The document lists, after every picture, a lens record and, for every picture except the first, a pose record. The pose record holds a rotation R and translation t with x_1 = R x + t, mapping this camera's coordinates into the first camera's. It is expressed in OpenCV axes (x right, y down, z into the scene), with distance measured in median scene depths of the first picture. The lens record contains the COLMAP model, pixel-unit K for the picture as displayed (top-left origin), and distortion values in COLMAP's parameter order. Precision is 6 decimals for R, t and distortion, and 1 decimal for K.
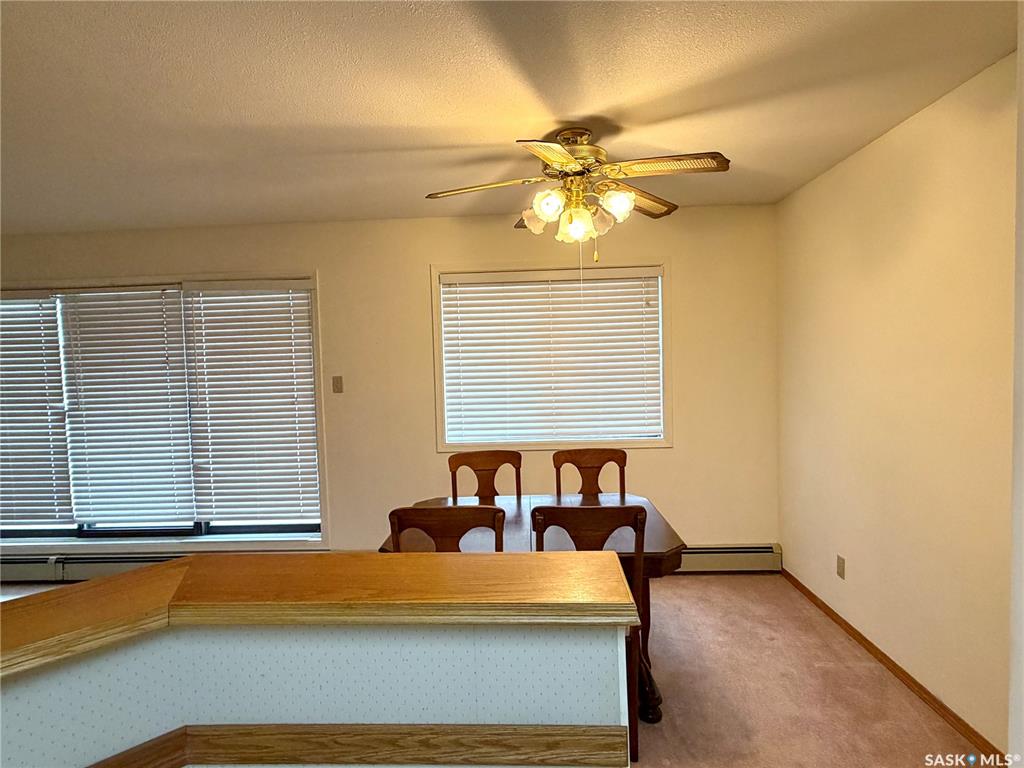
lens RADIAL K [[561.7, 0, 512.2], [0, 561.7, 387.4], [0, 0, 1]] dist [0.005296, -0.003781]
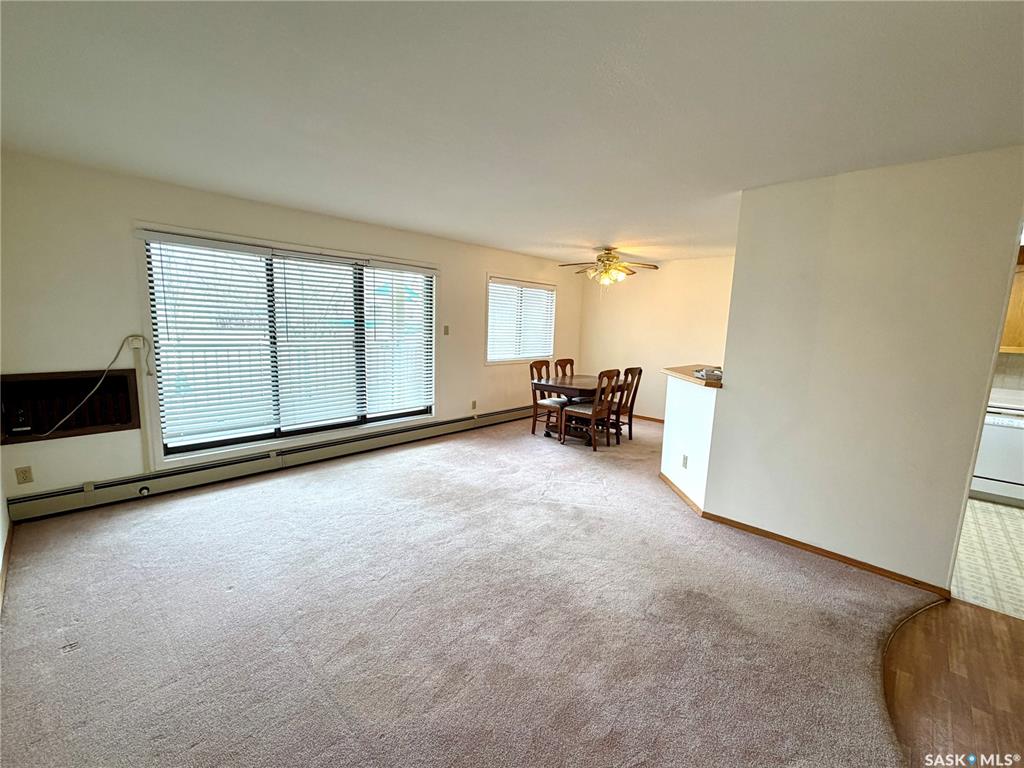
lens RADIAL K [[420.3, 0, 512.4], [0, 420.3, 382.5], [0, 0, 1]] dist [-0.000117, 0.000078]
pose [[0.662869, -0.056164, 0.746626, -1.201711], [-0.014055, 0.996074, 0.087406, 0.041446], [-0.748604, -0.068433, 0.659477, -0.077448]]
